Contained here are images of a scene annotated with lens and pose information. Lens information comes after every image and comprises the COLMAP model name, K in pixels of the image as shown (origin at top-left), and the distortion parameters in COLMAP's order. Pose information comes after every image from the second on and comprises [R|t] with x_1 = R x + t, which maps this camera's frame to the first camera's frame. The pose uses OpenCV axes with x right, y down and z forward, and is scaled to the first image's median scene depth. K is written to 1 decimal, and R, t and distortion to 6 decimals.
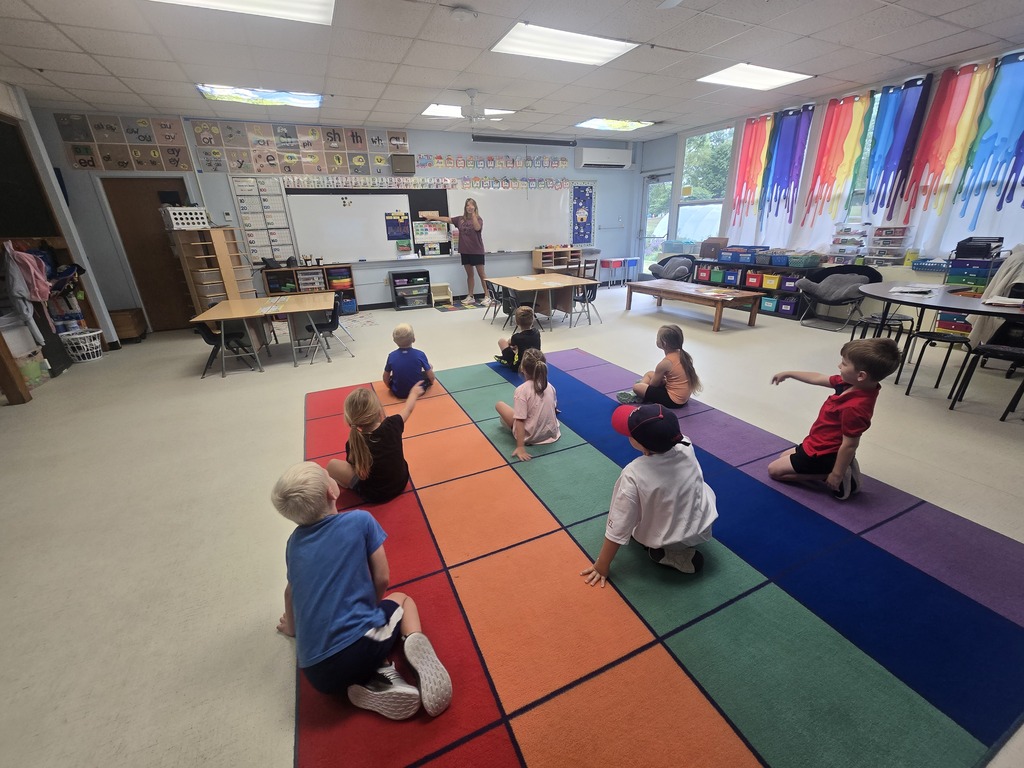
lens RADIAL K [[420.0, 0, 518.6], [0, 420.0, 380.6], [0, 0, 1]] dist [0.000759, -0.000012]
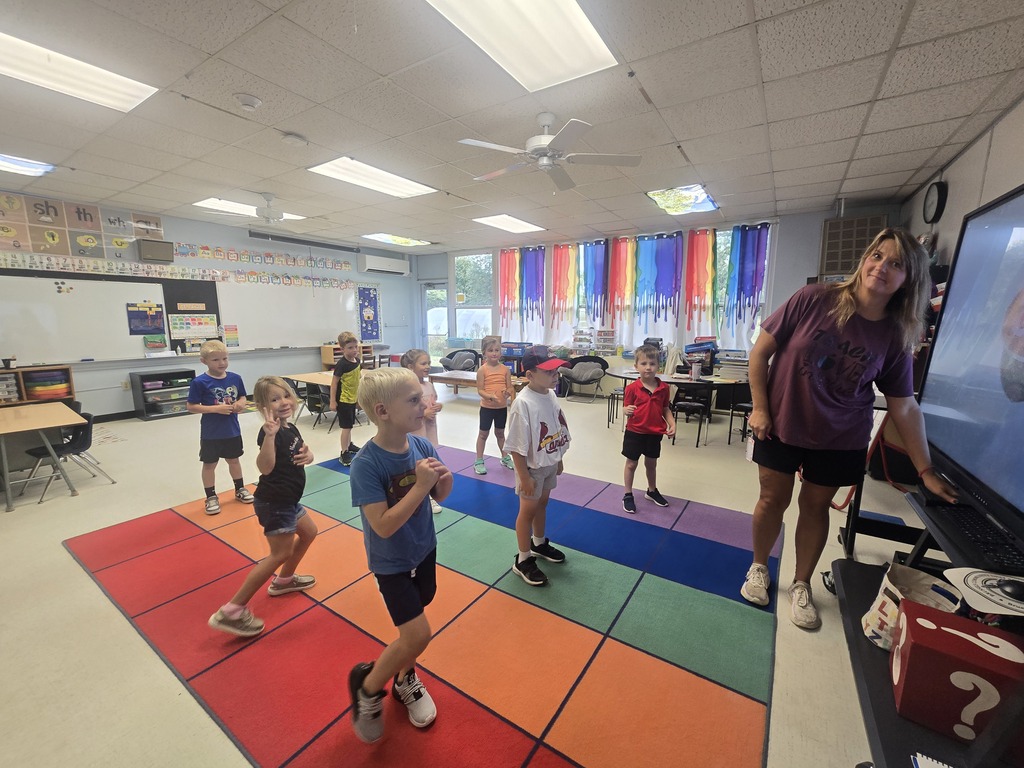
lens RADIAL K [[420.0, 0, 518.6], [0, 420.0, 380.6], [0, 0, 1]] dist [0.000759, -0.000012]
pose [[0.852906, -0.046778, 0.519964, -0.105148], [0.157229, 0.972752, -0.170392, 0.005033], [-0.497825, 0.227082, 0.837021, -0.026521]]
